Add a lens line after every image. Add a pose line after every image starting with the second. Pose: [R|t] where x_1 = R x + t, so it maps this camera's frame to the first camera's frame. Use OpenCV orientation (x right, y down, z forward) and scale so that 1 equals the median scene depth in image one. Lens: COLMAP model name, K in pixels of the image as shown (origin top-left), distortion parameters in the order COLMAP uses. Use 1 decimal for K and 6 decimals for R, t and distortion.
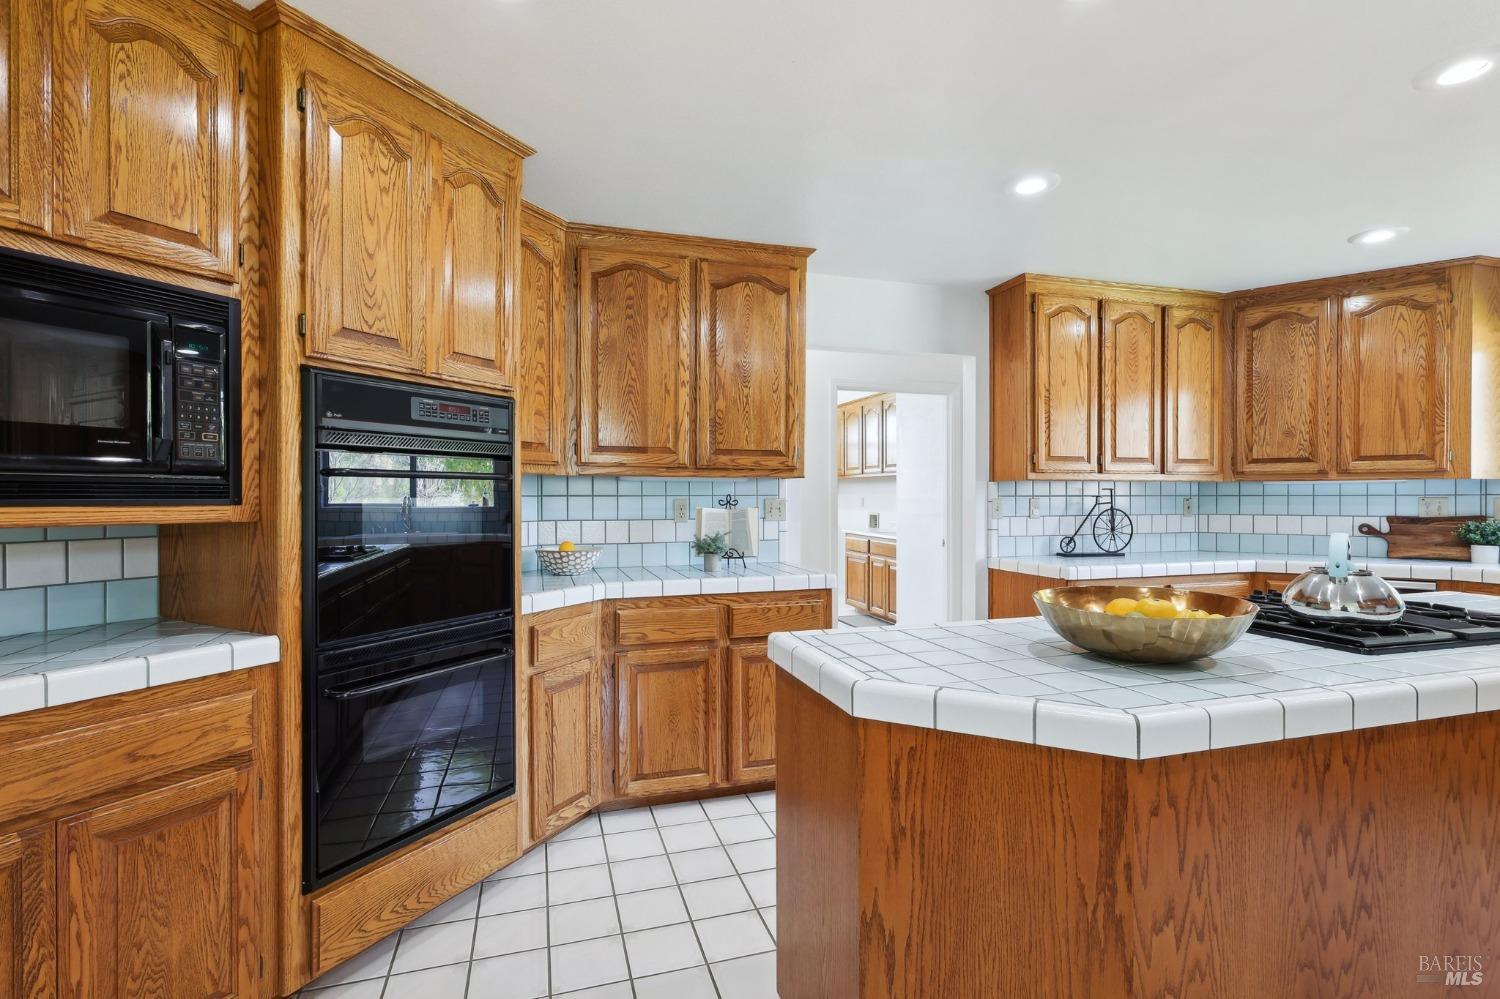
lens RADIAL K [[688.3, 0, 750.0], [0, 688.3, 499.5], [0, 0, 1]] dist [-0.000192, 0.000016]
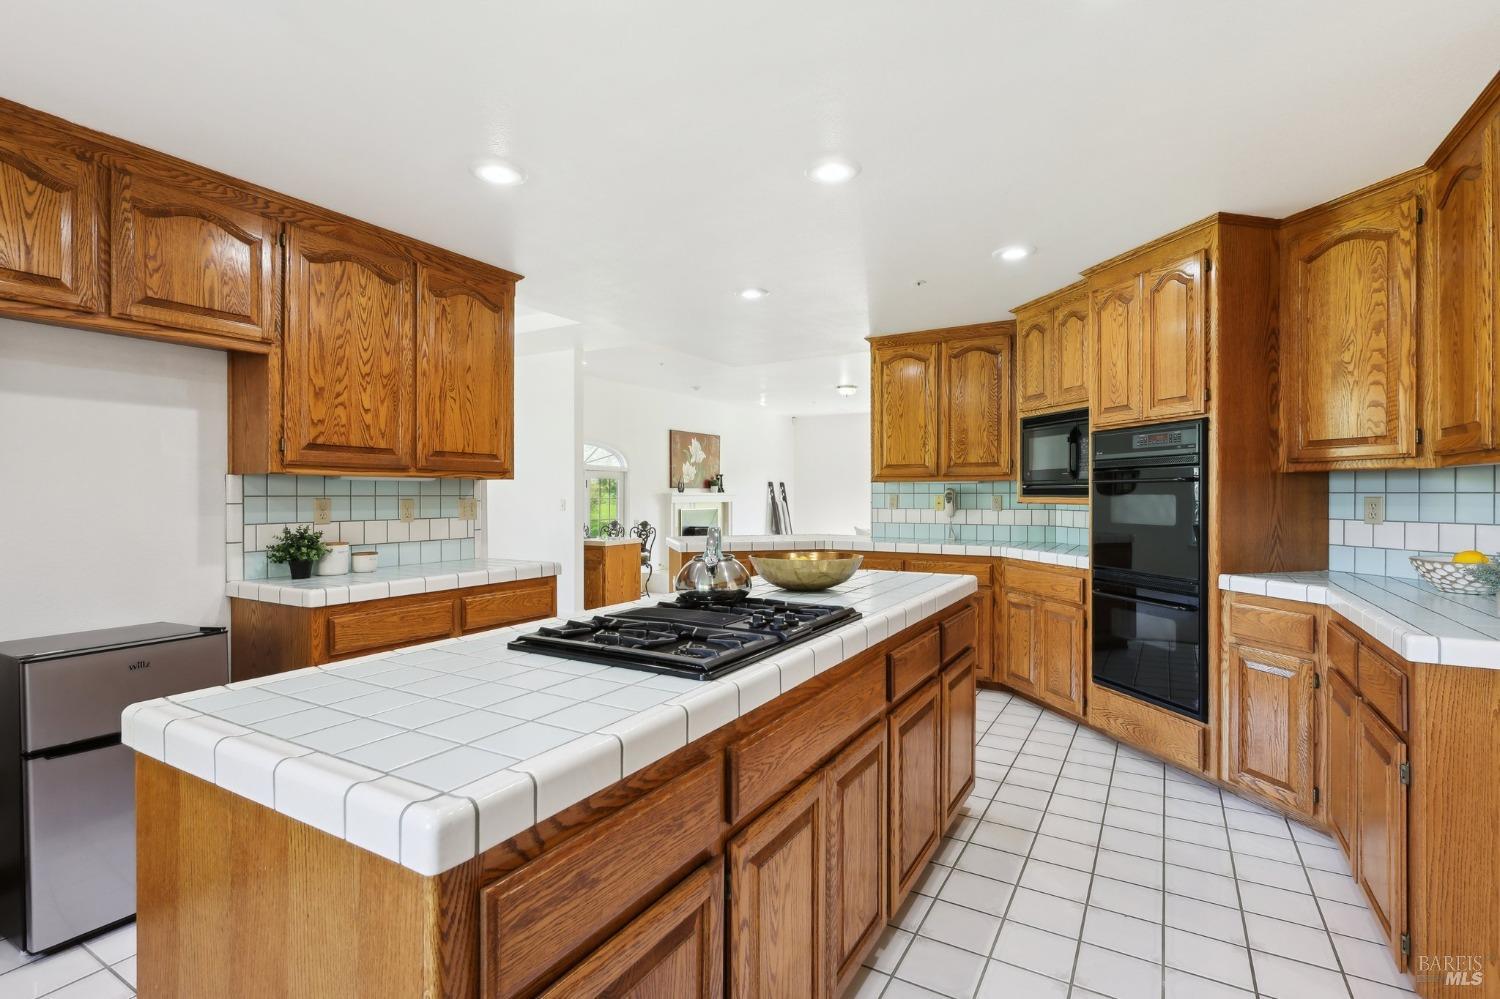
lens RADIAL K [[700.6, 0, 750.0], [0, 700.6, 499.5], [0, 0, 1]] dist [-0.002027, -0.000090]
pose [[-0.734703, 0.005881, -0.678364, 0.853784], [-0.005817, 0.999871, 0.014969, -0.005719], [0.678364, 0.014944, -0.734574, 1.002699]]
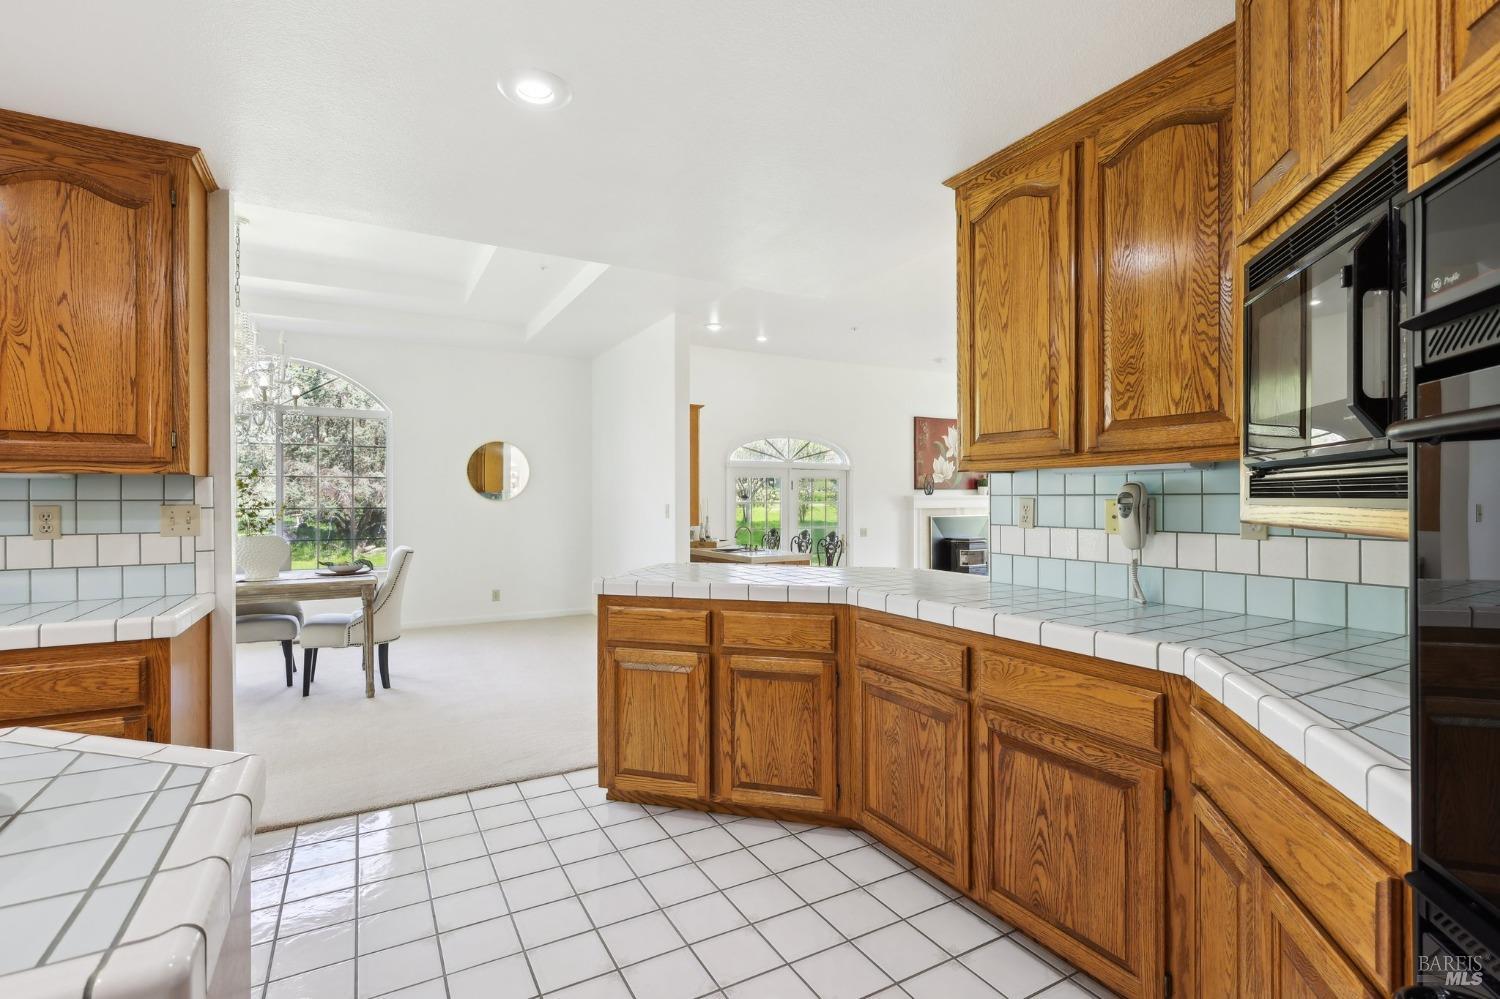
lens RADIAL K [[700.6, 0, 750.0], [0, 700.6, 499.5], [0, 0, 1]] dist [-0.002027, -0.000090]
pose [[-0.975138, 0.002680, -0.221583, -0.076792], [-0.000057, 0.999924, 0.012347, -0.002112], [0.221599, 0.012053, -0.975063, 0.715788]]
